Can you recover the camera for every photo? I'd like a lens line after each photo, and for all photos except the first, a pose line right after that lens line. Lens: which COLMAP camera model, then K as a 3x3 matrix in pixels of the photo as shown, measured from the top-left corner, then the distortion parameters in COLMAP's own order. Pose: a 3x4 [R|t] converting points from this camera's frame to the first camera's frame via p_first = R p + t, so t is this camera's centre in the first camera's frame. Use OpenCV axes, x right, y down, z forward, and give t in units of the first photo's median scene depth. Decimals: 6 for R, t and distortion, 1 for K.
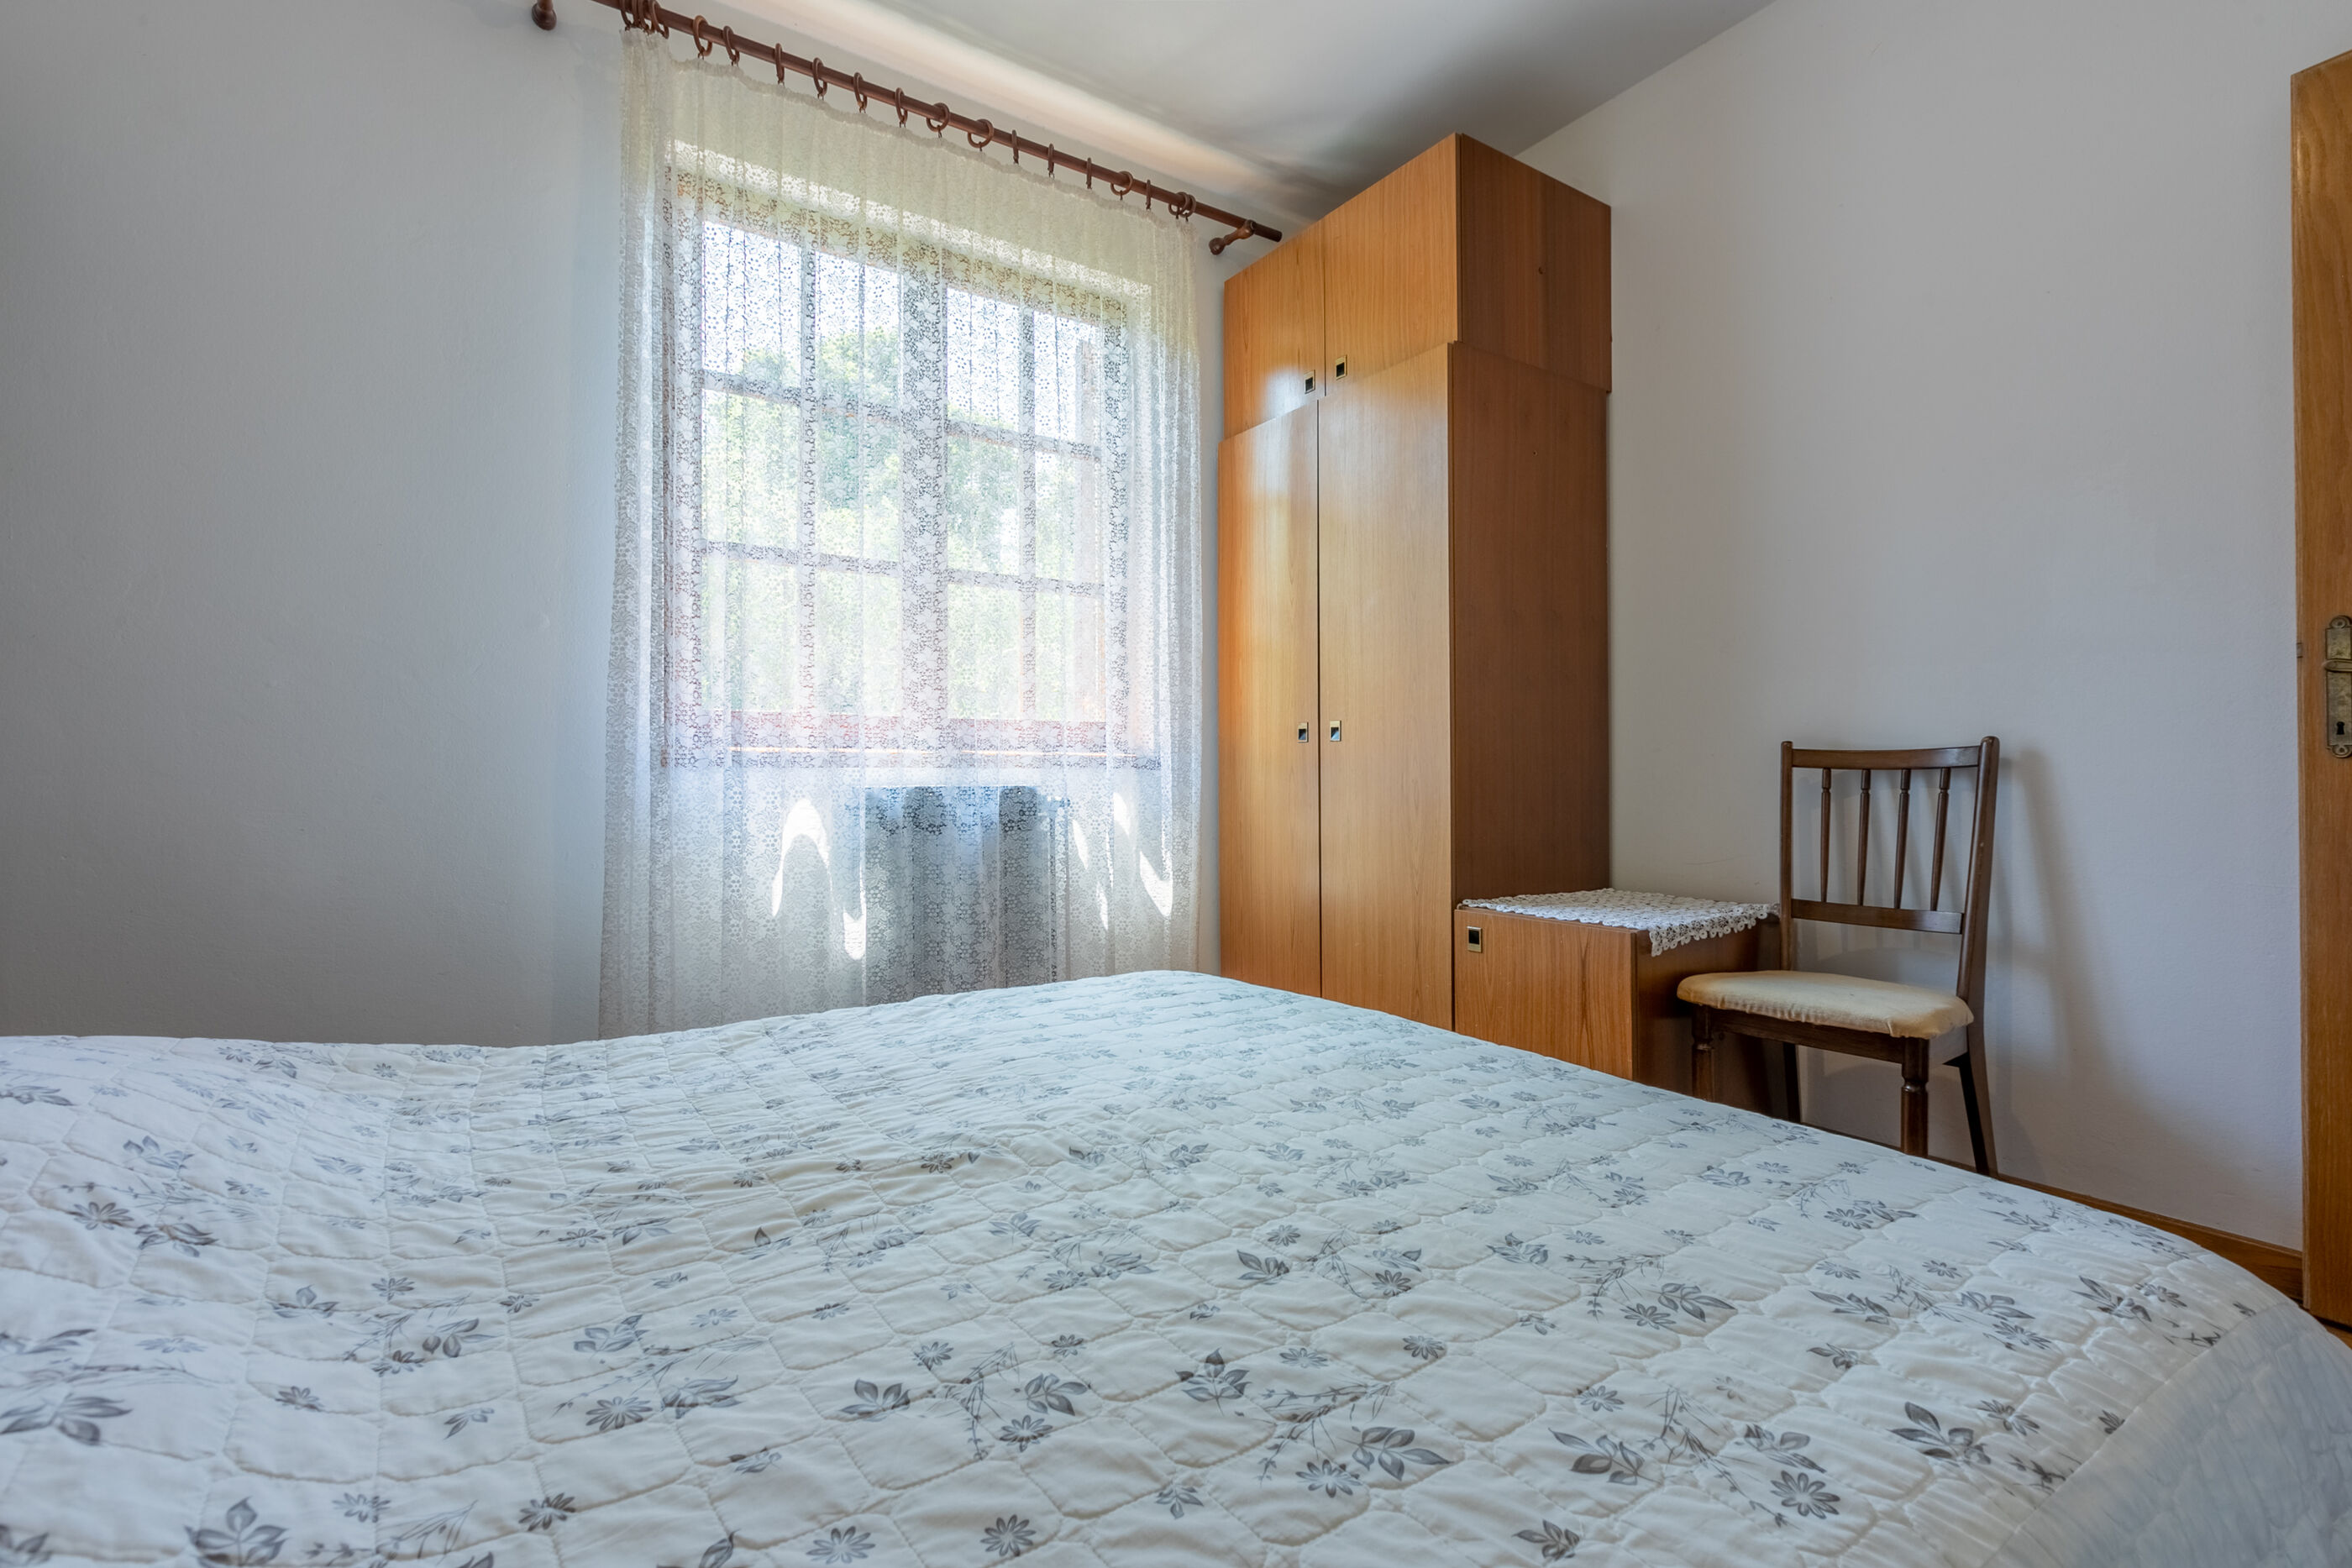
lens RADIAL K [[1081.4, 0, 1188.0], [0, 1081.4, 772.8], [0, 0, 1]] dist [0.013801, -0.002091]
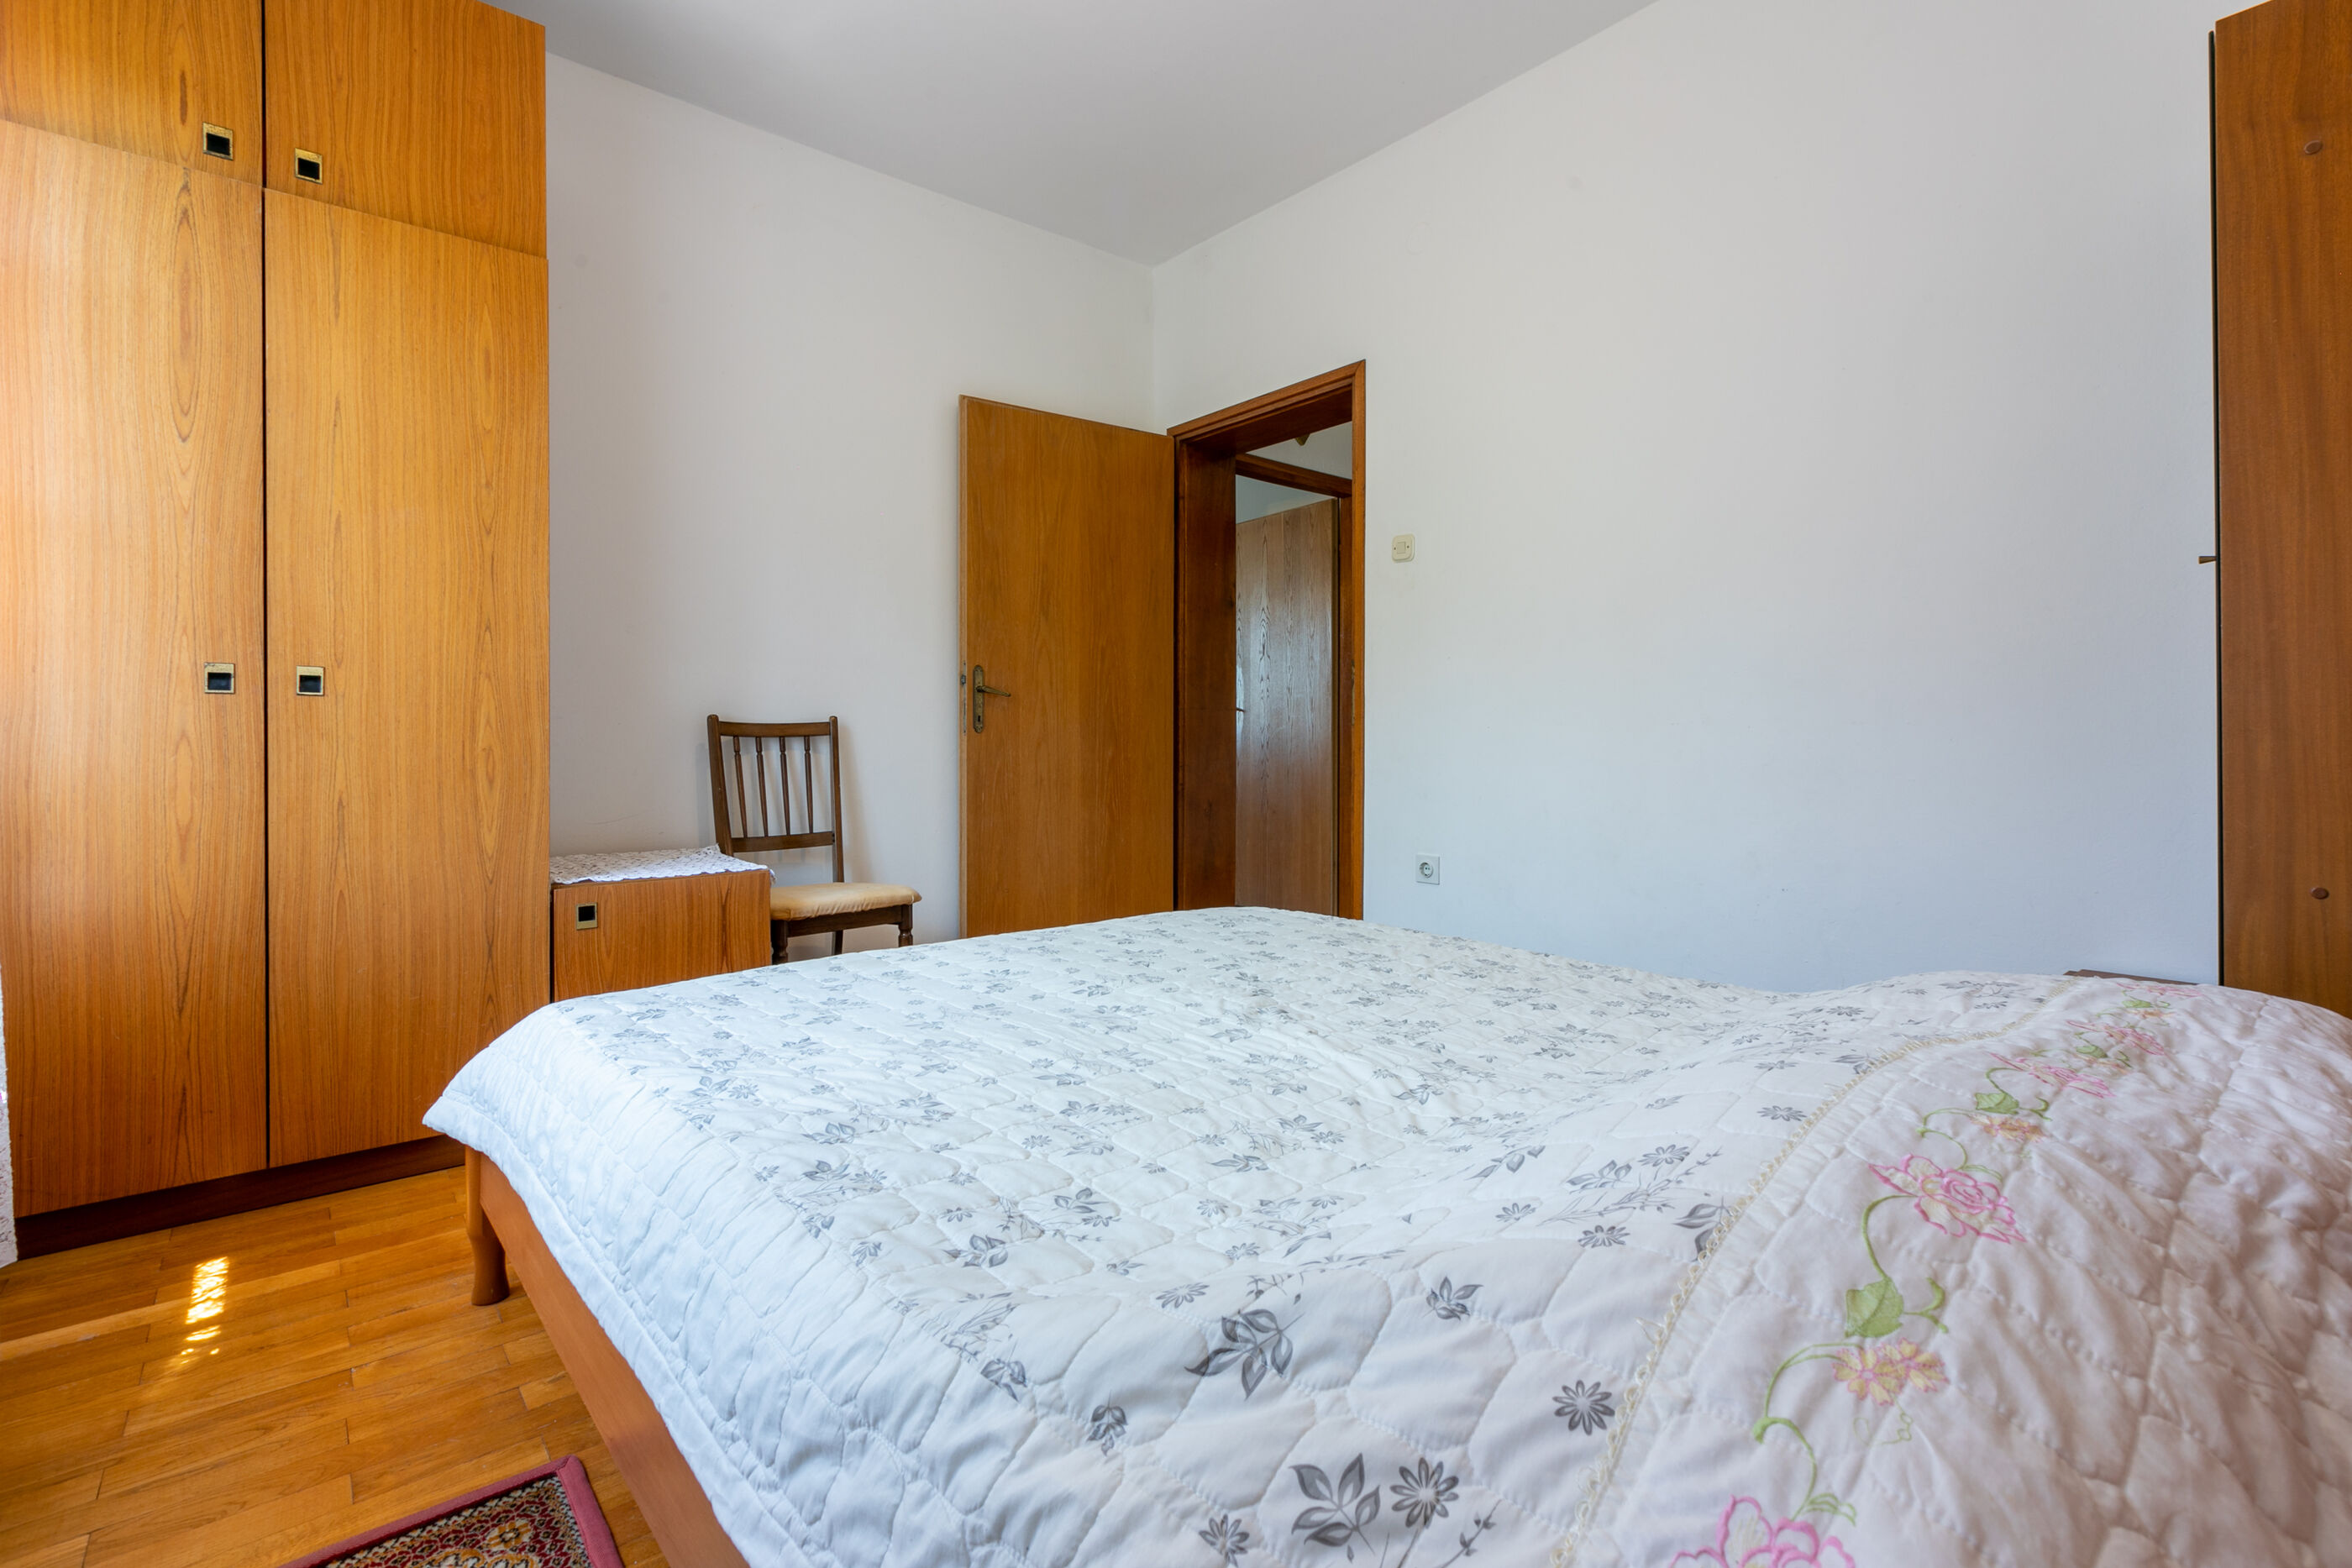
lens RADIAL K [[1081.4, 0, 1172.9], [0, 1081.4, 774.0], [0, 0, 1]] dist [0.013801, -0.002091]
pose [[-0.106997, -0.034723, 0.993653, -0.420924], [-0.003588, 0.999397, 0.034537, -0.003166], [-0.994253, 0.000130, -0.107057, 0.336772]]
